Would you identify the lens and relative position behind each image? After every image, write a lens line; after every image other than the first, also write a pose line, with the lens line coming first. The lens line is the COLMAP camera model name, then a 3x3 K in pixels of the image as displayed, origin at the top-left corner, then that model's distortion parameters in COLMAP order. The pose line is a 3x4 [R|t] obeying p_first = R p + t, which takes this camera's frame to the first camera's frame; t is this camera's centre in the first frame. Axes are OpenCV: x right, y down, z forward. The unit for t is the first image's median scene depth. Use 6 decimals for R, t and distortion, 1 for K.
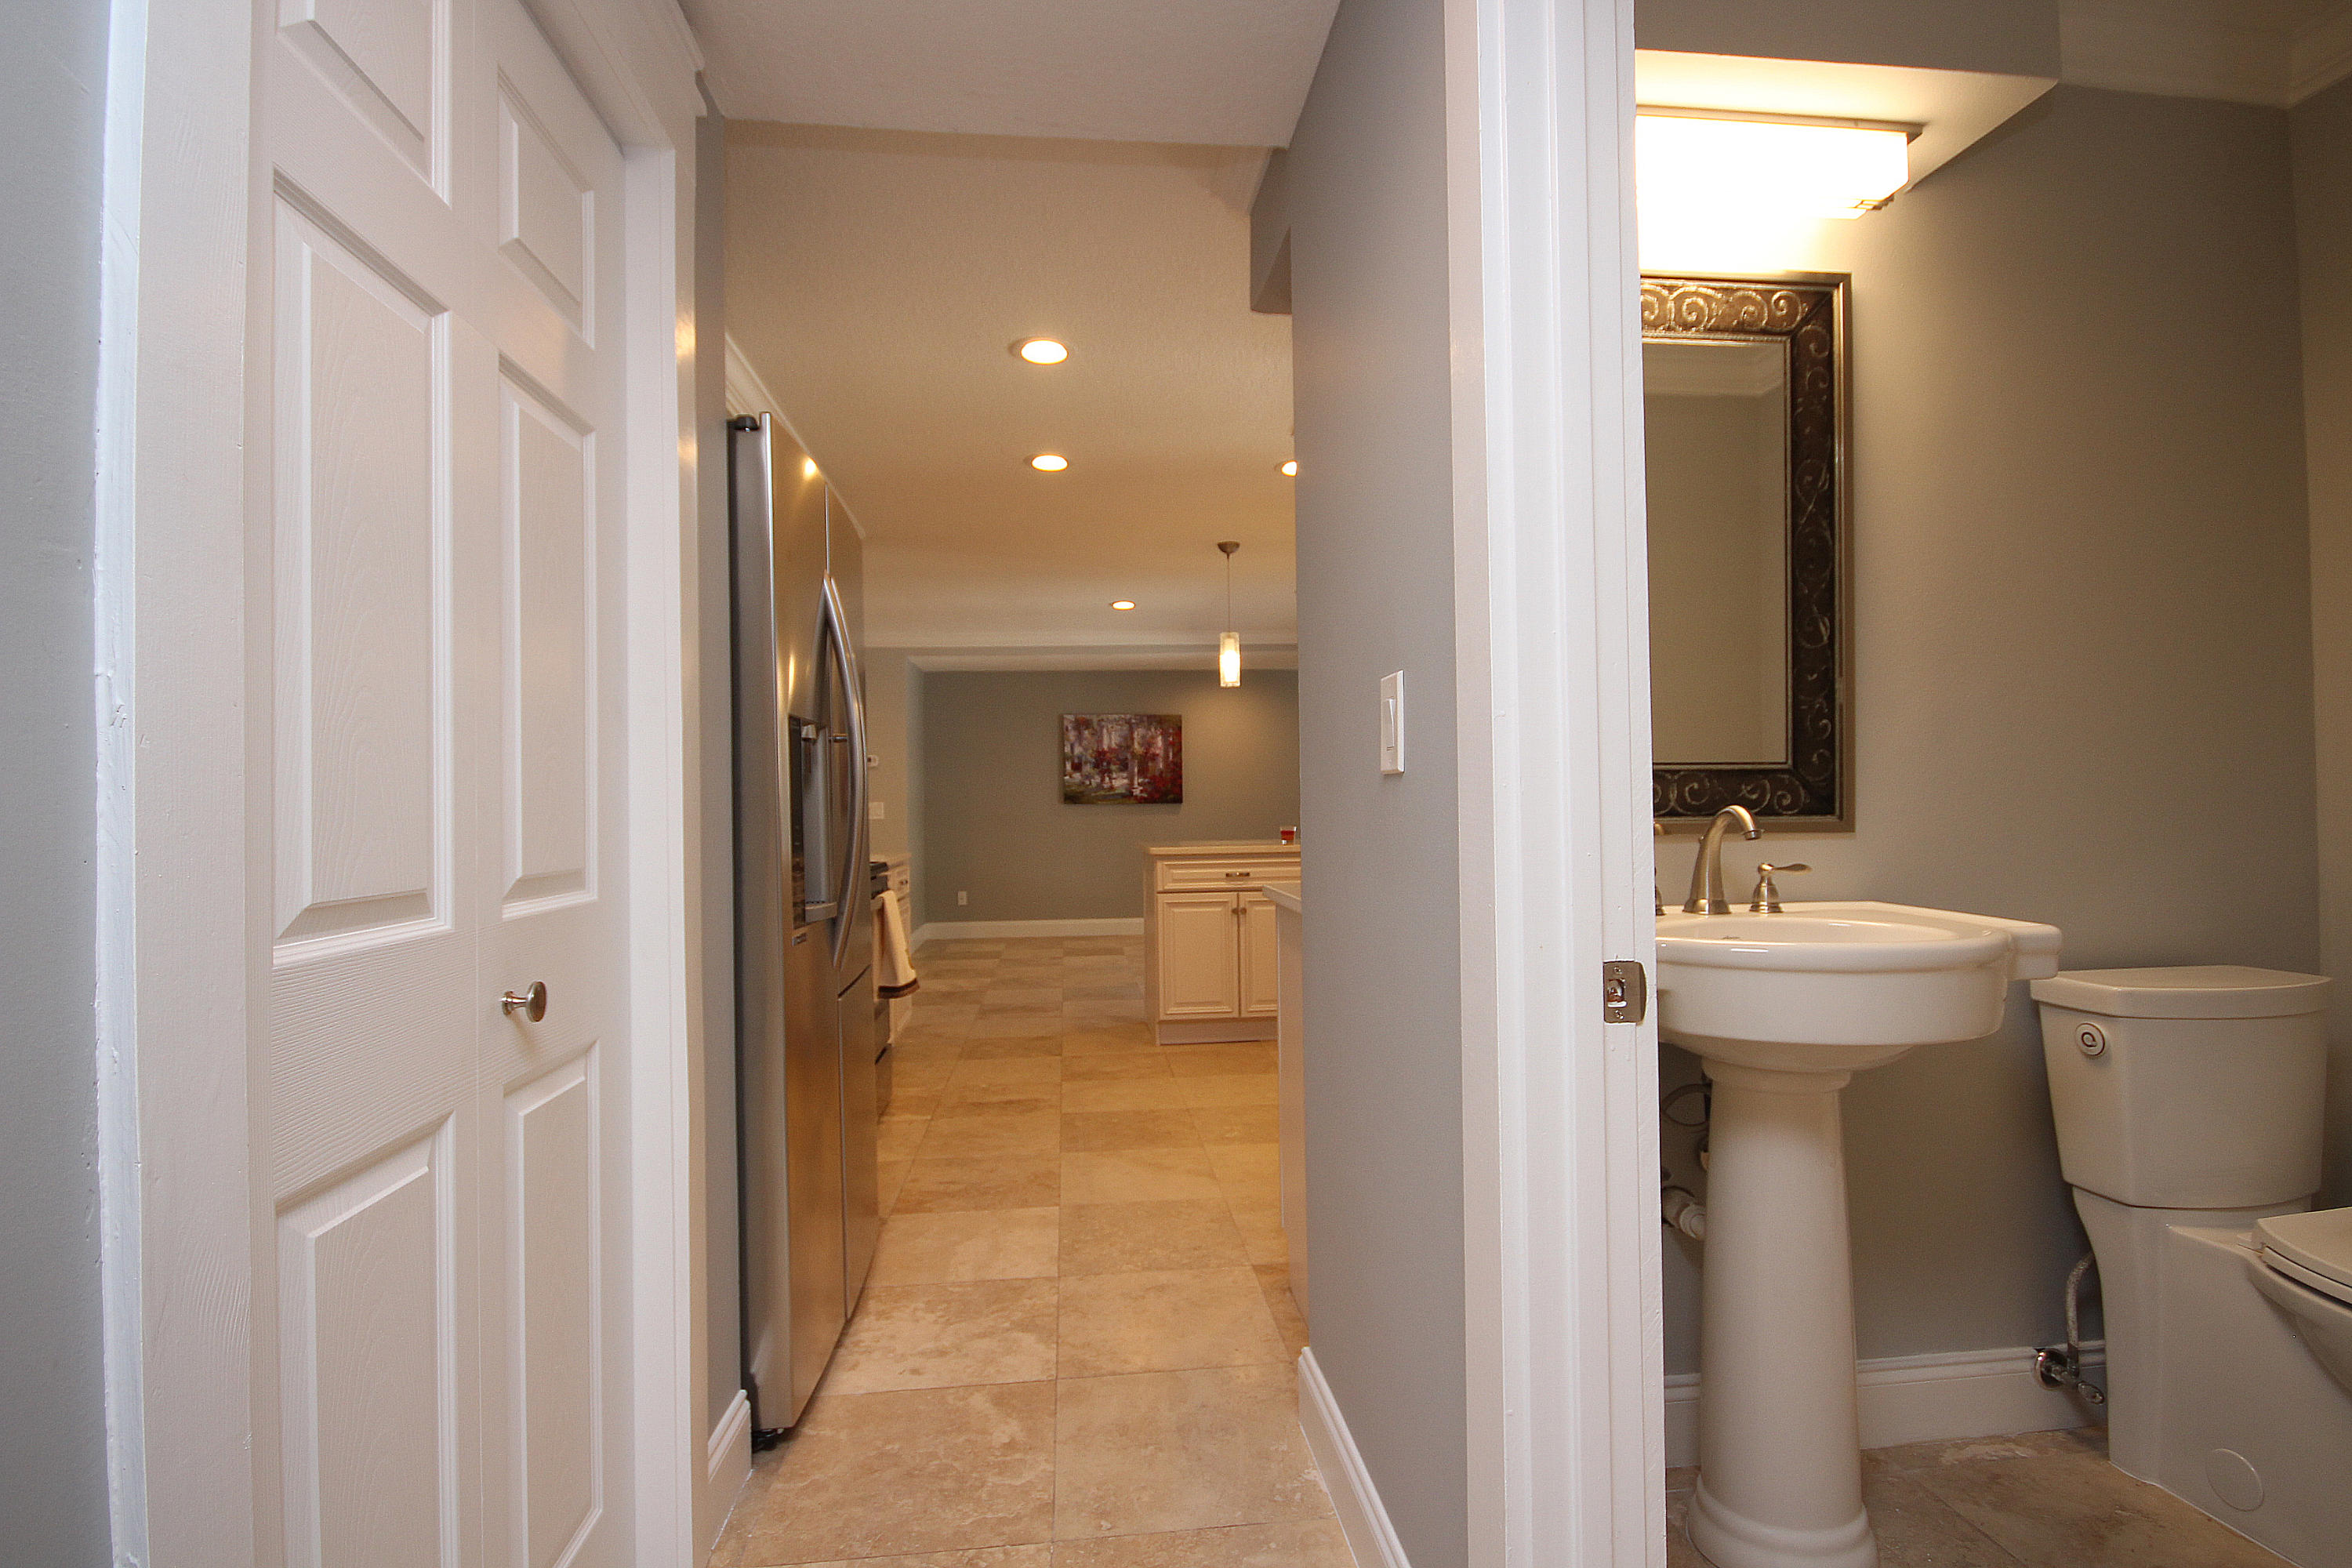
lens RADIAL K [[1082.1, 0, 1178.9], [0, 1082.1, 795.1], [0, 0, 1]] dist [0.004807, -0.010022]
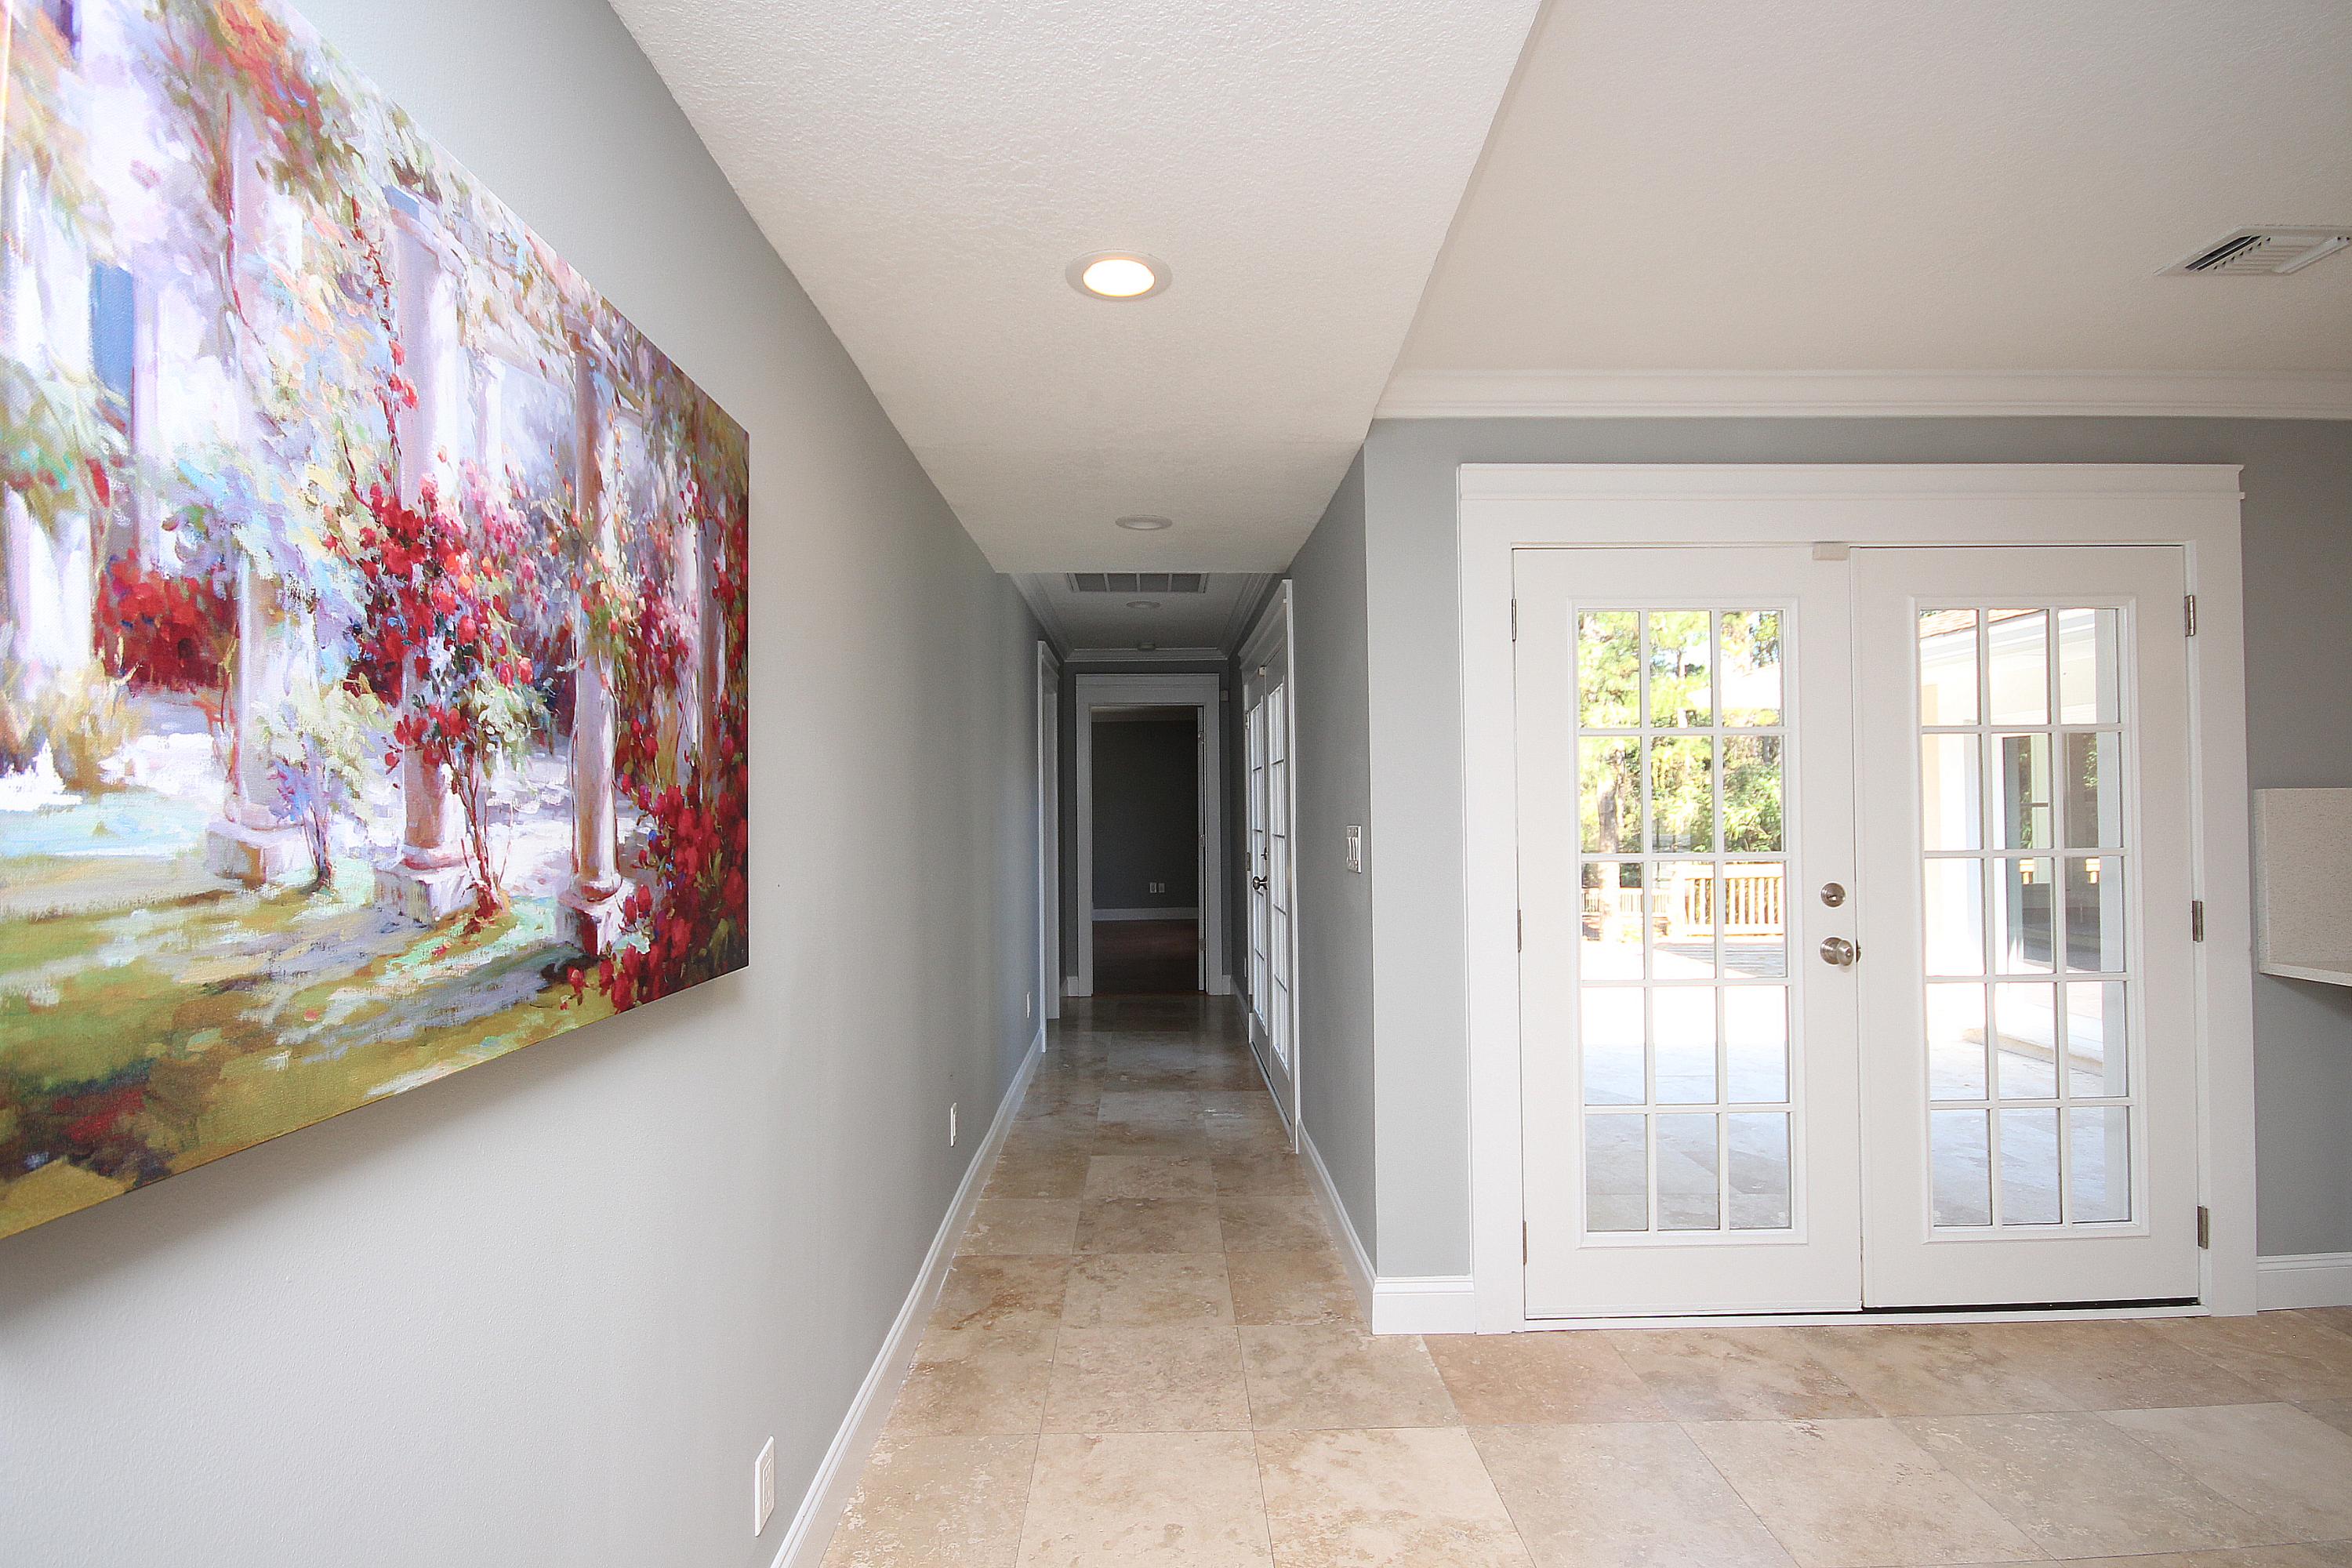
lens RADIAL K [[1056.3, 0, 1185.9], [0, 1056.3, 796.6], [0, 0, 1]] dist [0.005035, -0.009460]
pose [[0.088903, 0.022613, 0.995784, -0.154837], [-0.005499, 0.999738, -0.022212, -0.014969], [-0.996025, -0.003501, 0.089004, 0.929442]]
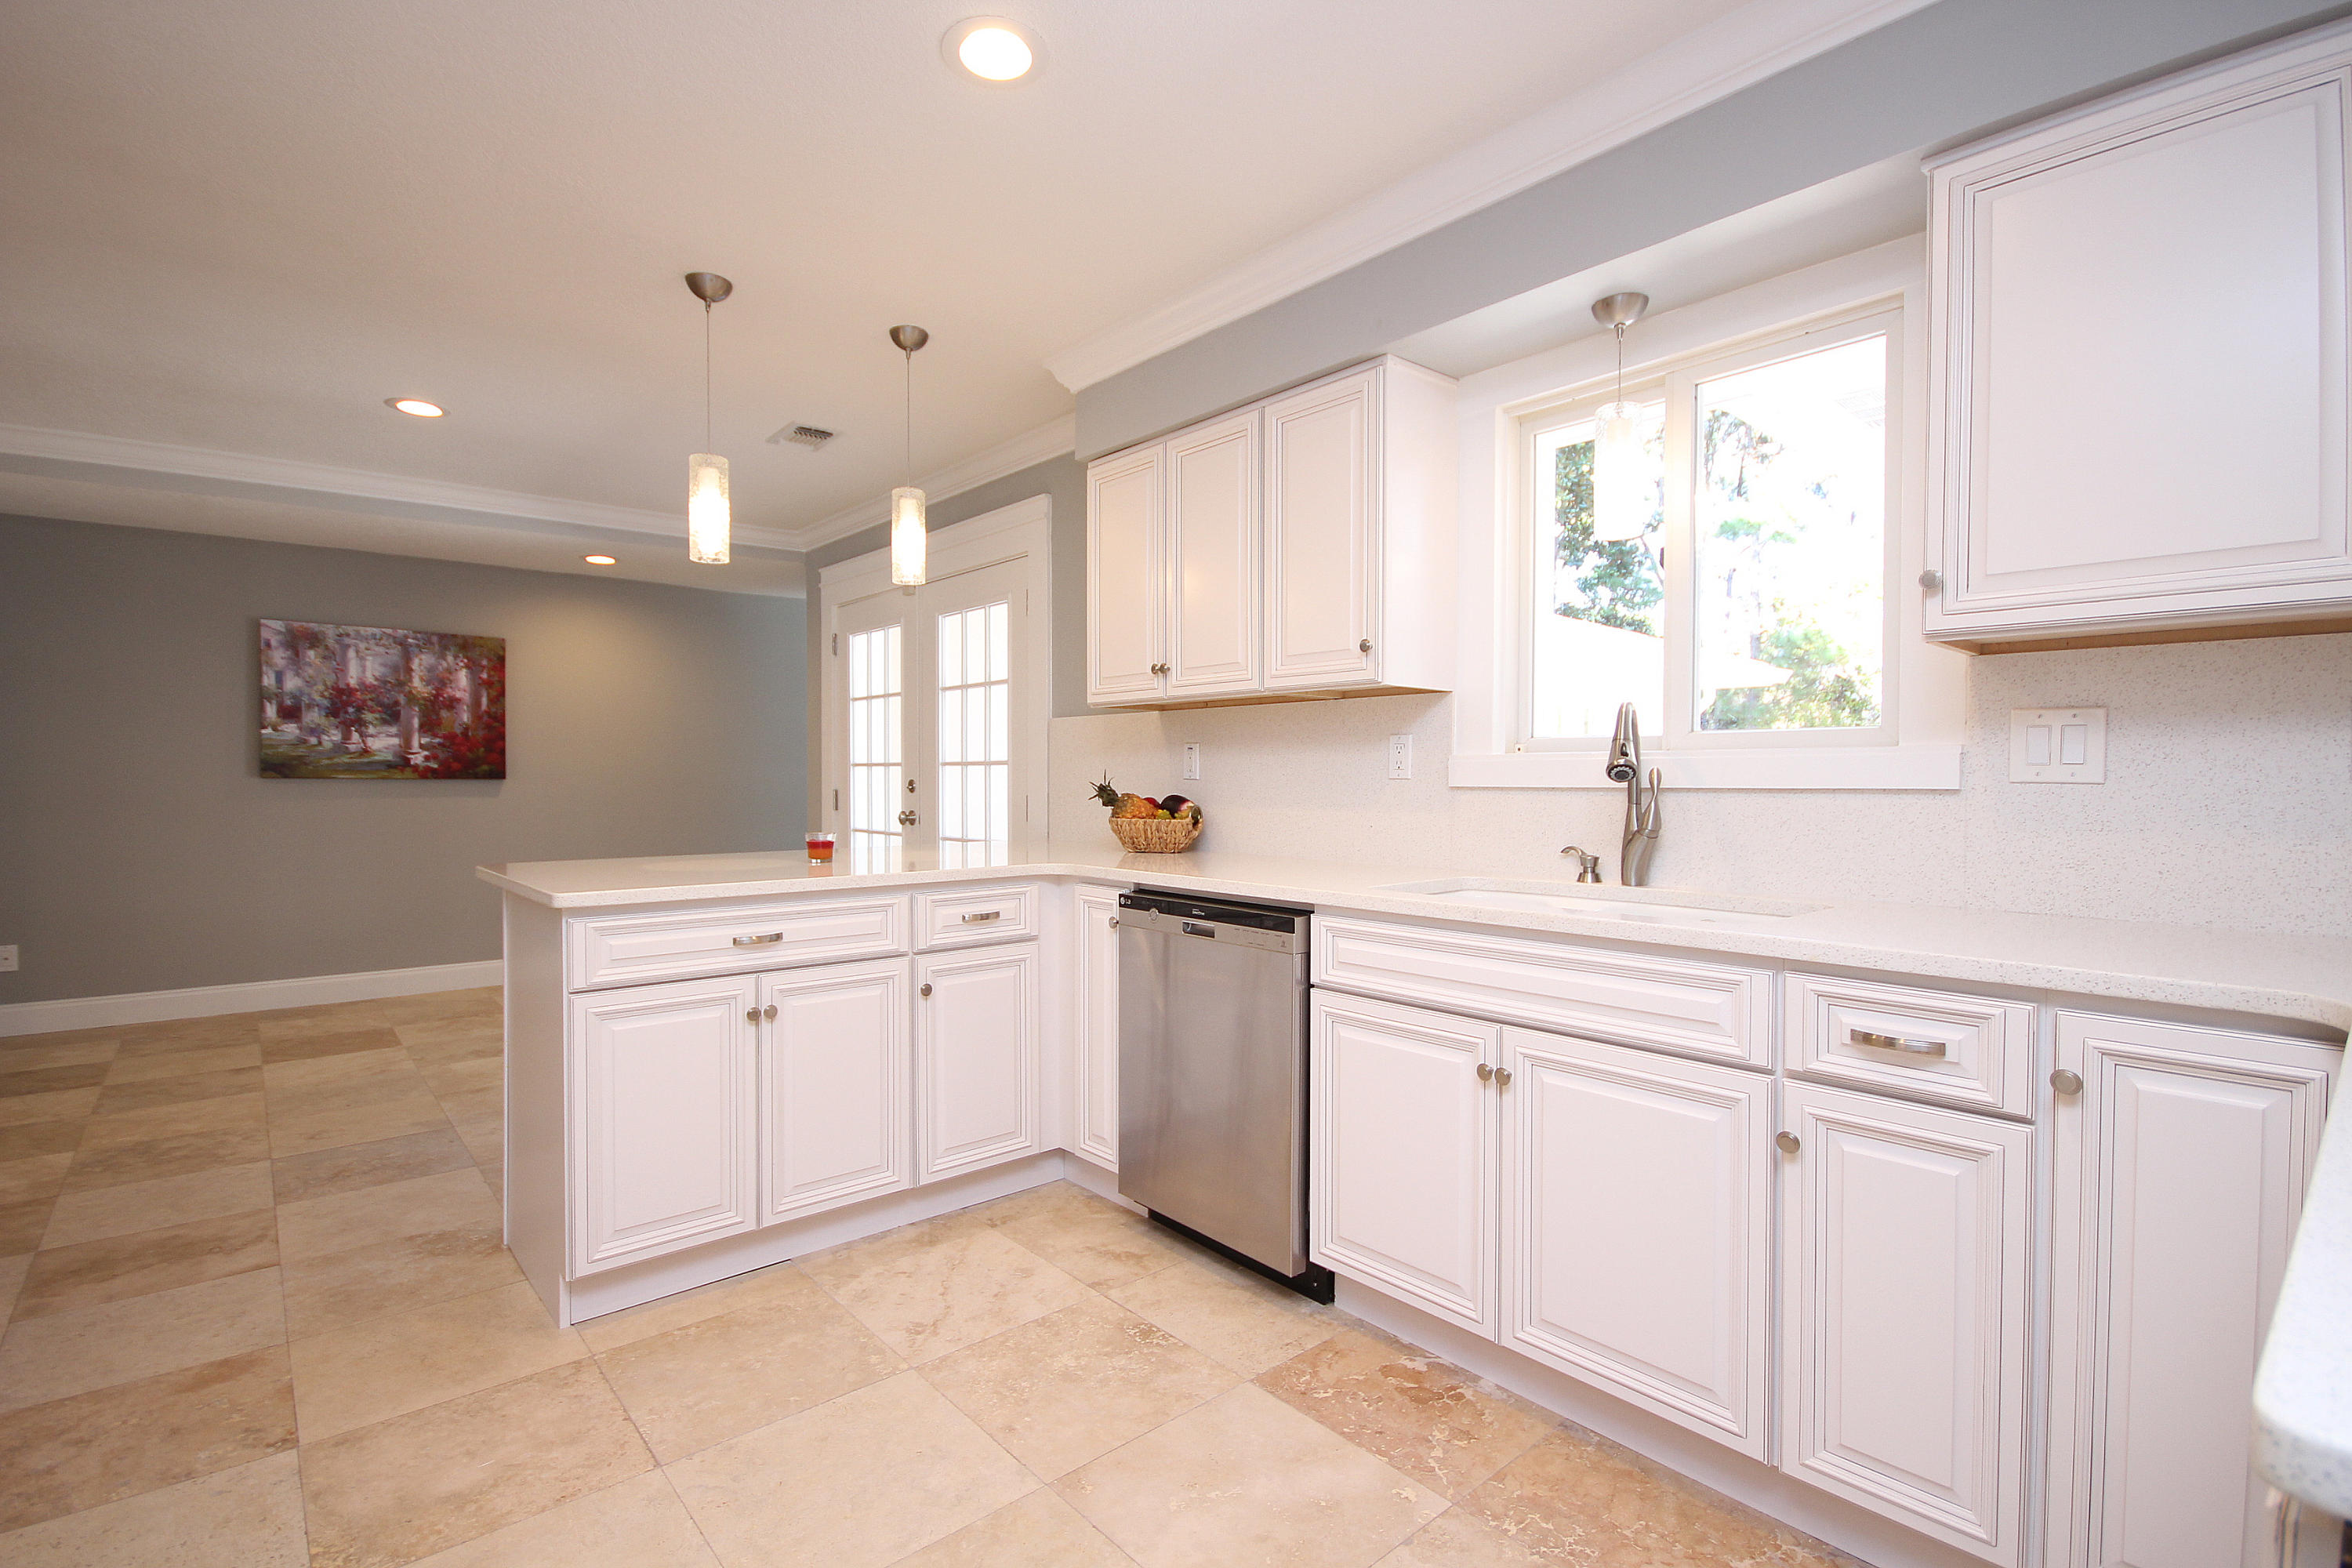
lens RADIAL K [[1082.1, 0, 1178.9], [0, 1082.1, 795.1], [0, 0, 1]] dist [0.004807, -0.010022]
pose [[0.818261, 0.006400, 0.574811, -0.038174], [-0.019733, 0.999661, 0.016960, -0.001664], [-0.574508, -0.025220, 0.818110, 0.265290]]
